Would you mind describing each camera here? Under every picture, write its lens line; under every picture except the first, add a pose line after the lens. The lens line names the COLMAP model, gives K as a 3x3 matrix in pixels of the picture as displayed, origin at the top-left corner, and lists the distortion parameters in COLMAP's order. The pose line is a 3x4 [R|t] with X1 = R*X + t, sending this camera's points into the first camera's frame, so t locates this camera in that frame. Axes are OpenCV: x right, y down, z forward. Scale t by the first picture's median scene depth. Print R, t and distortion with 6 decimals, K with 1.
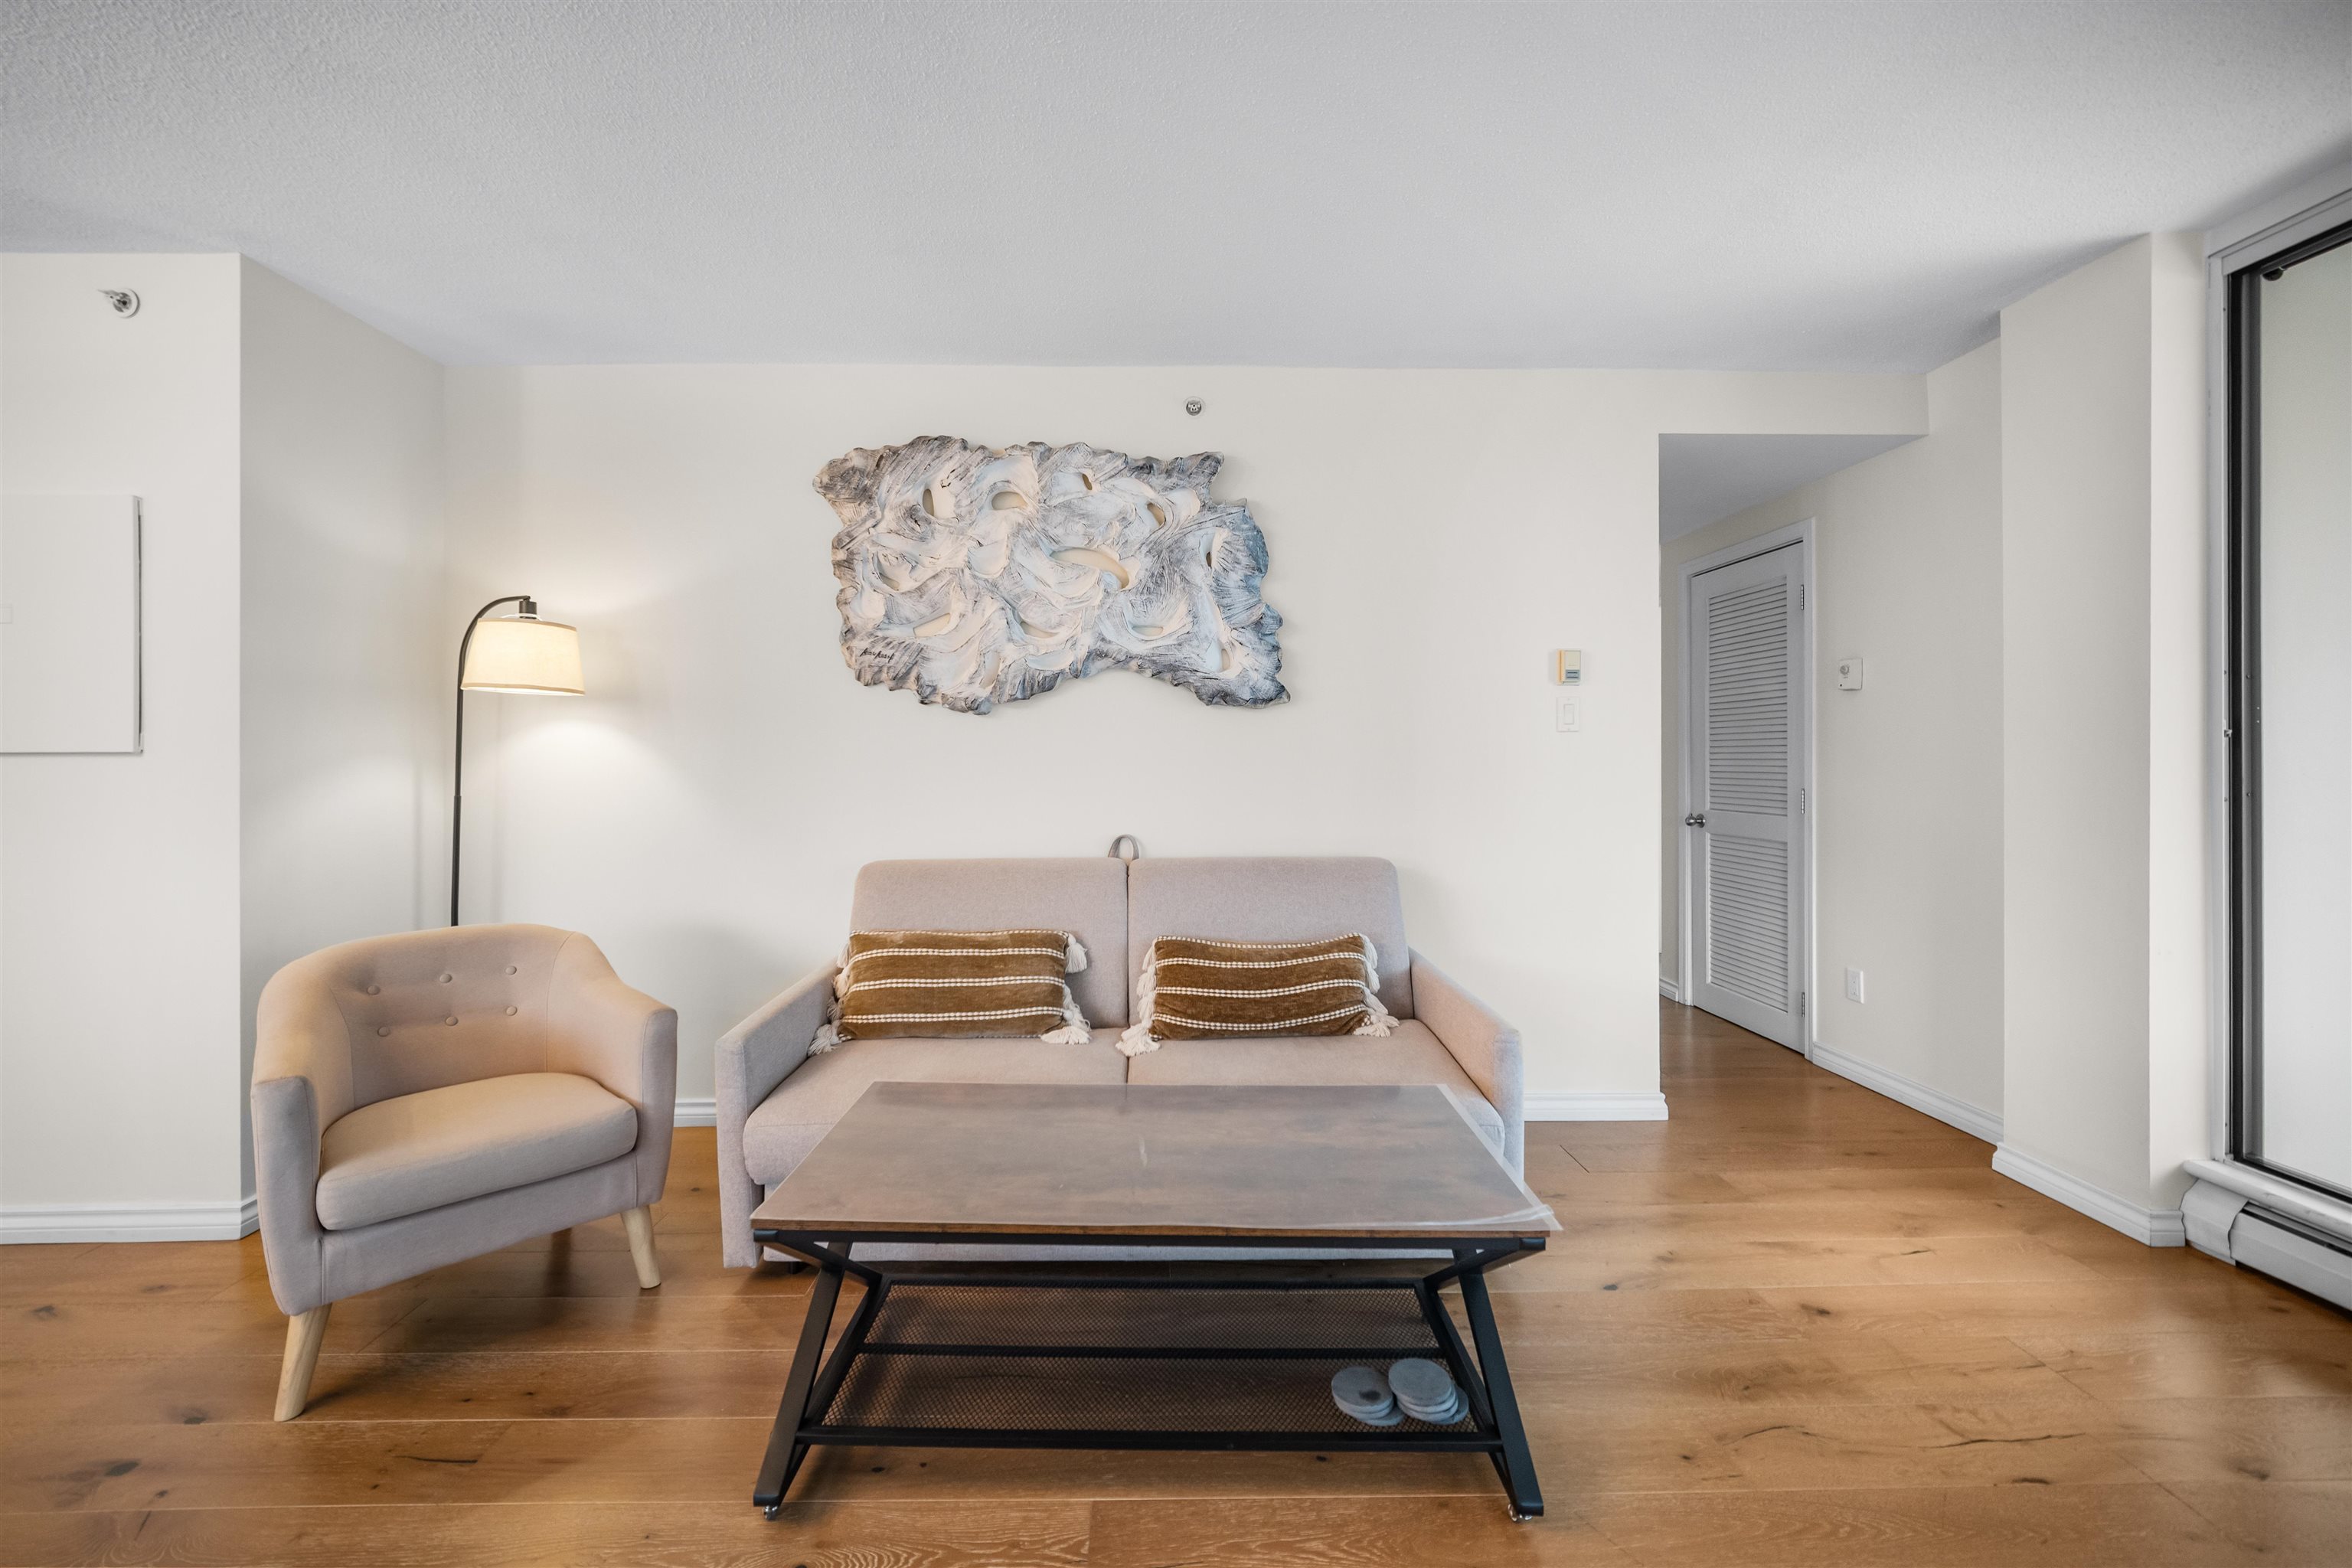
lens RADIAL K [[951.4, 0, 1176.5], [0, 951.4, 752.5], [0, 0, 1]] dist [0.001956, 0.000224]
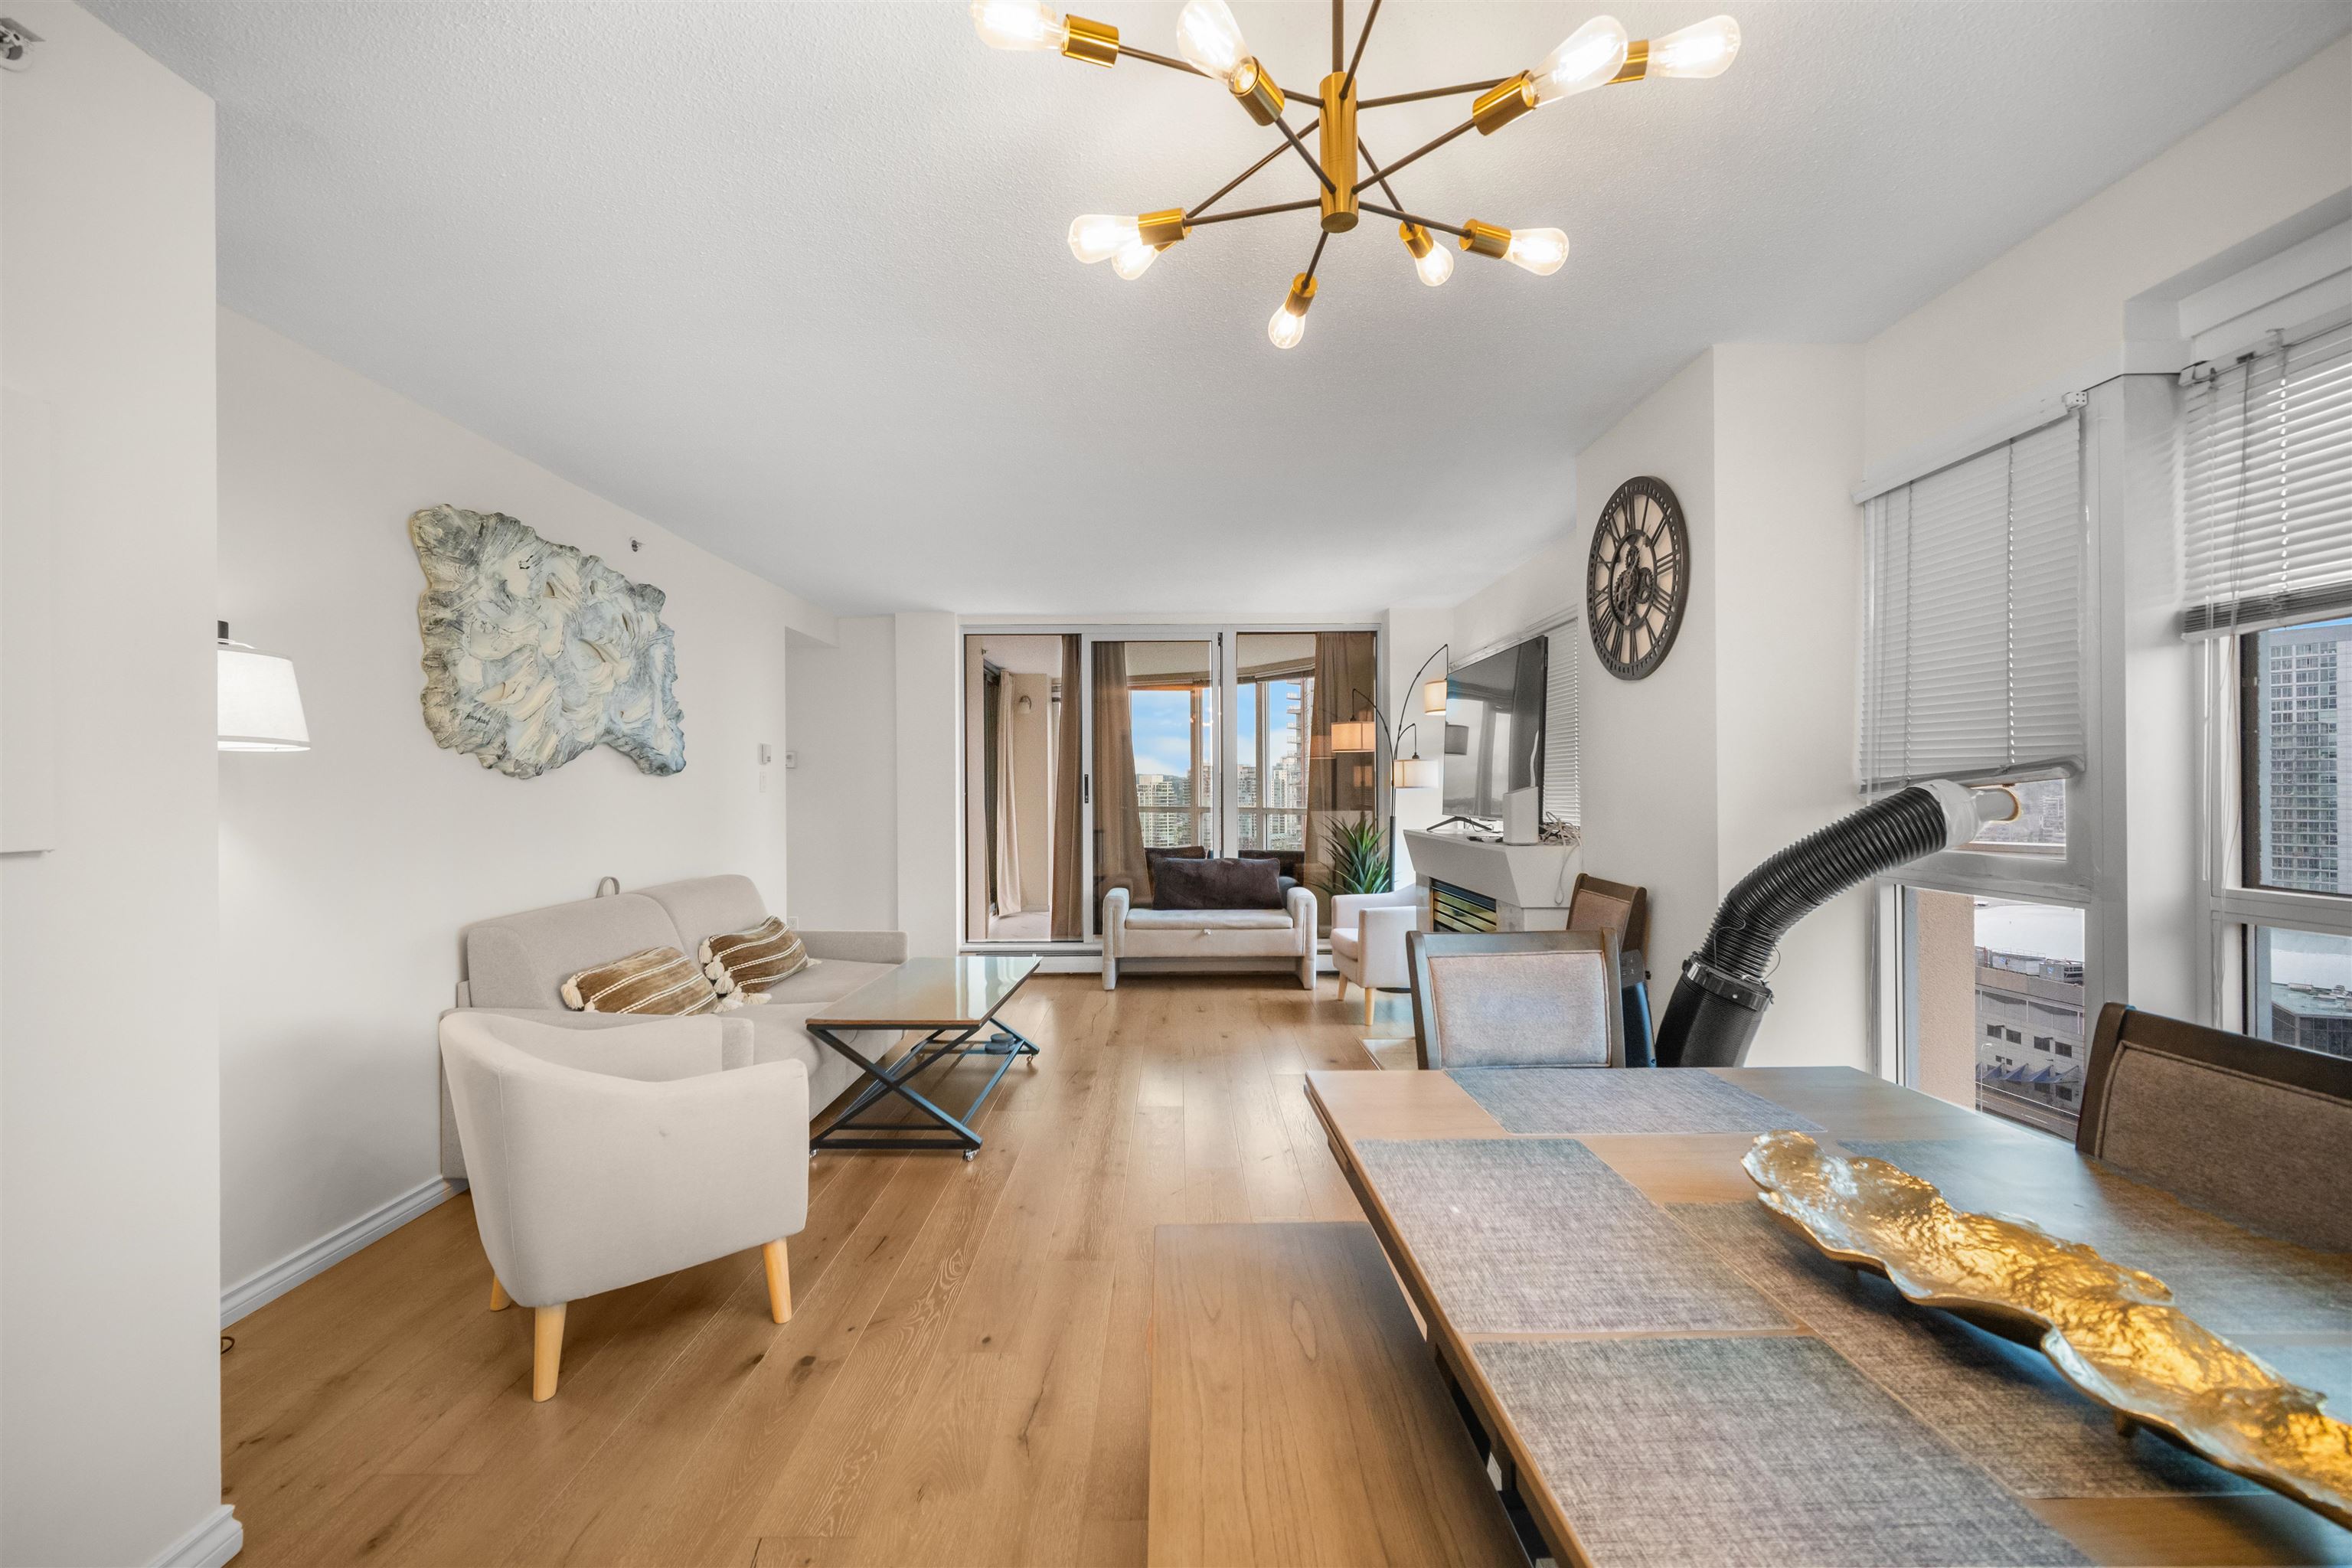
lens RADIAL K [[939.8, 0, 1176.0], [0, 939.8, 784.0], [0, 0, 1]] dist [-0.003706, 0.000312]
pose [[0.016015, 0.005265, 0.999858, -1.293793], [0.012750, 0.999904, -0.005469, -0.019833], [-0.999790, 0.012836, 0.015946, 0.246888]]
